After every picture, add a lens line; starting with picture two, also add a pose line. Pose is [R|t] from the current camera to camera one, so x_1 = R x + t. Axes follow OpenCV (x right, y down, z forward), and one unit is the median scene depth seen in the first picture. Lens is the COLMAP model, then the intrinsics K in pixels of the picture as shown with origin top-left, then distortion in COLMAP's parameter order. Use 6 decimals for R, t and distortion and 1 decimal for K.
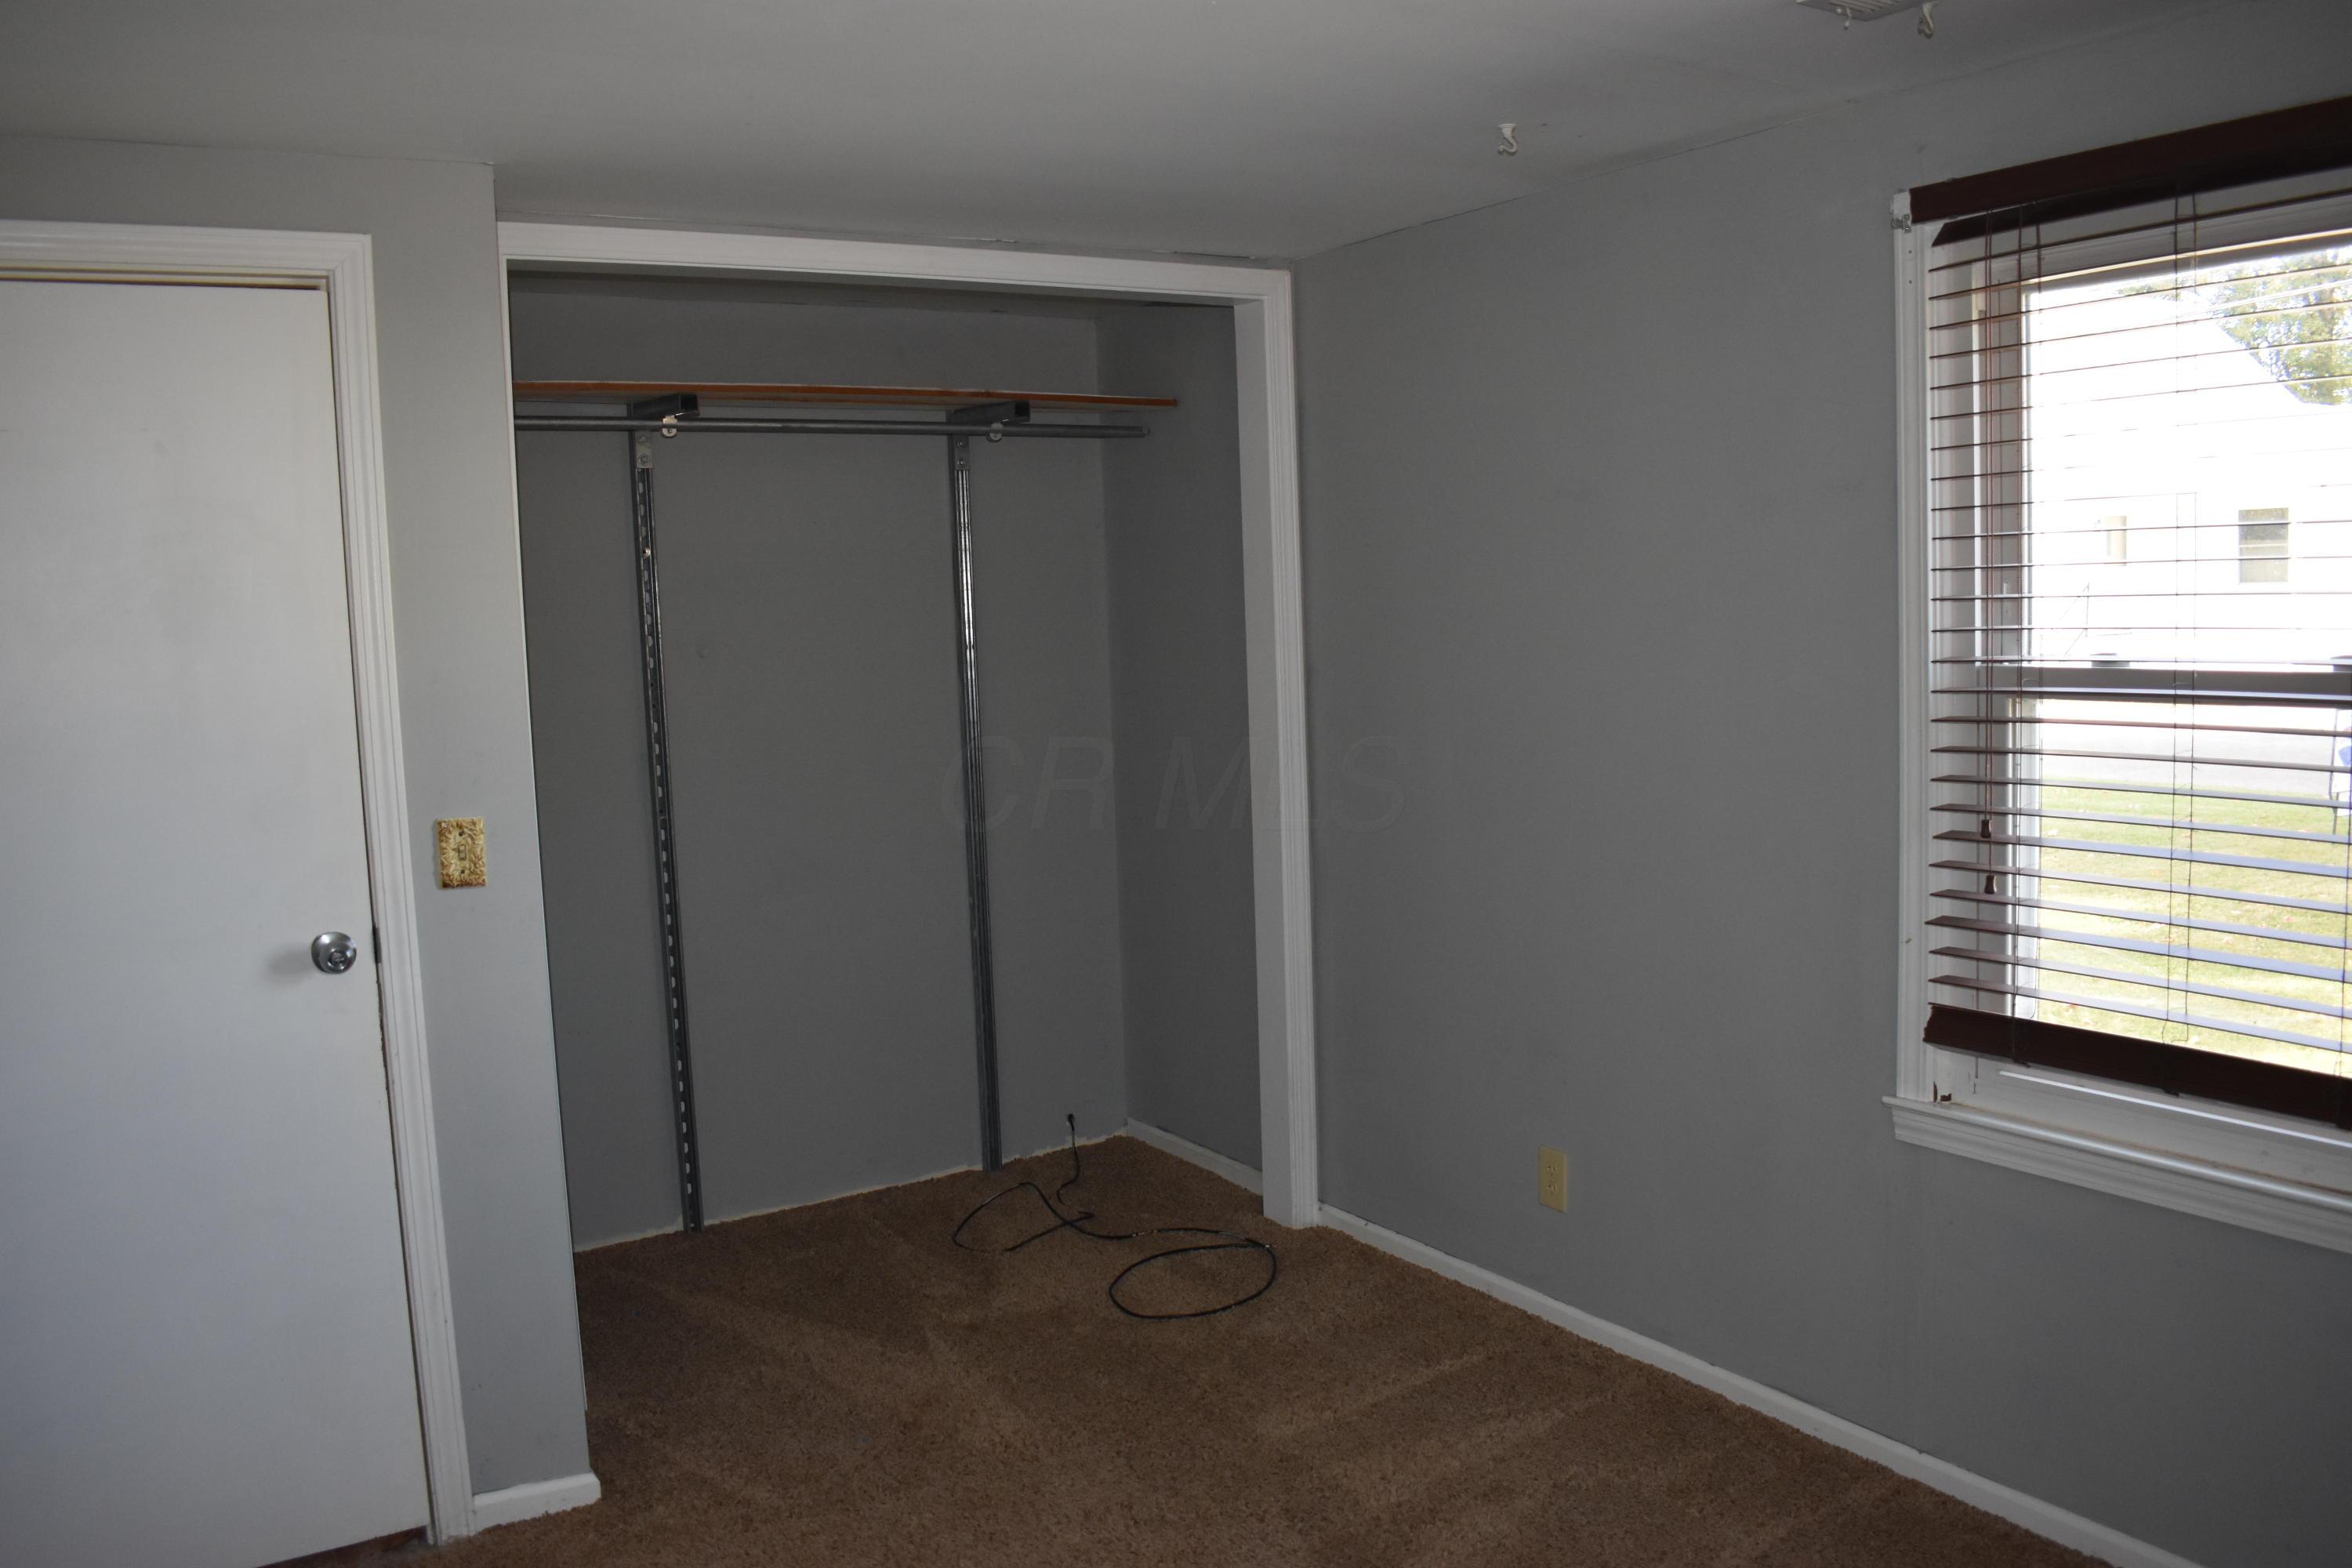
lens RADIAL K [[1853.4, 0, 1221.7], [0, 1853.4, 776.0], [0, 0, 1]] dist [-0.100784, 0.021962]
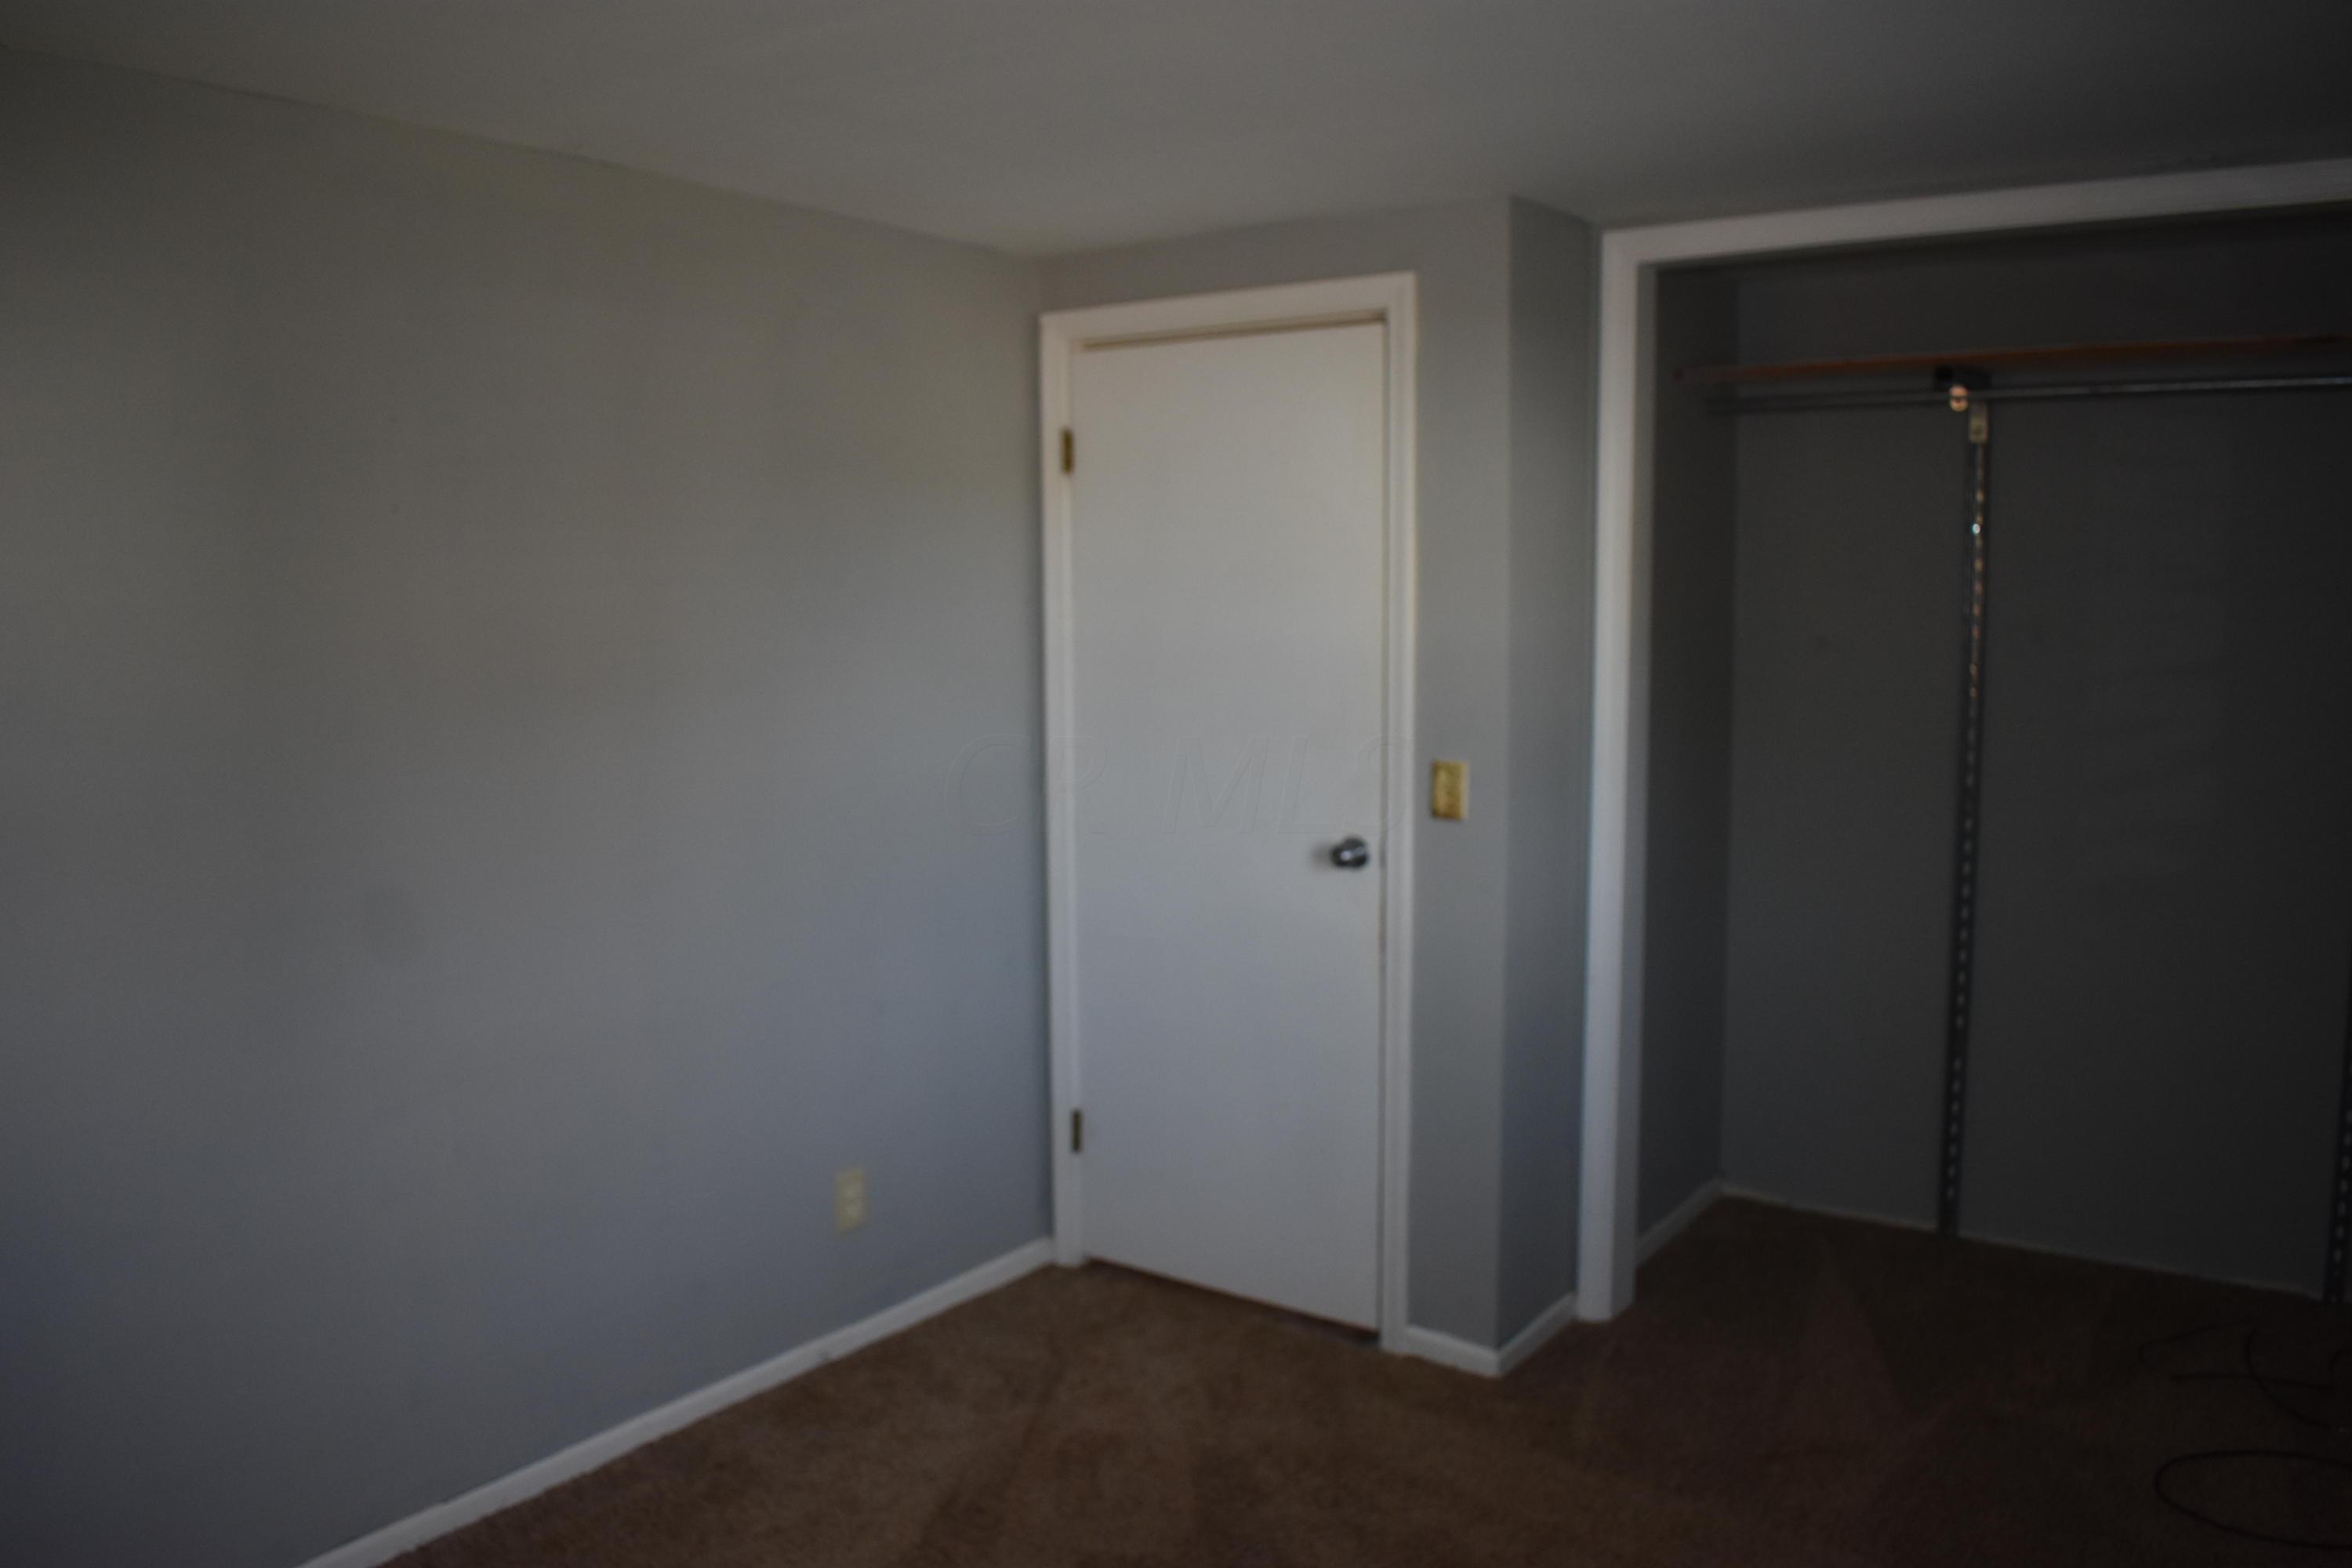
lens RADIAL K [[1853.4, 0, 1178.1], [0, 1853.4, 781.4], [0, 0, 1]] dist [-0.100784, 0.021962]
pose [[0.368095, 0.128659, -0.920843, 0.585974], [-0.099025, 0.990172, 0.098761, -0.060804], [0.924500, 0.054833, 0.377218, 0.364617]]
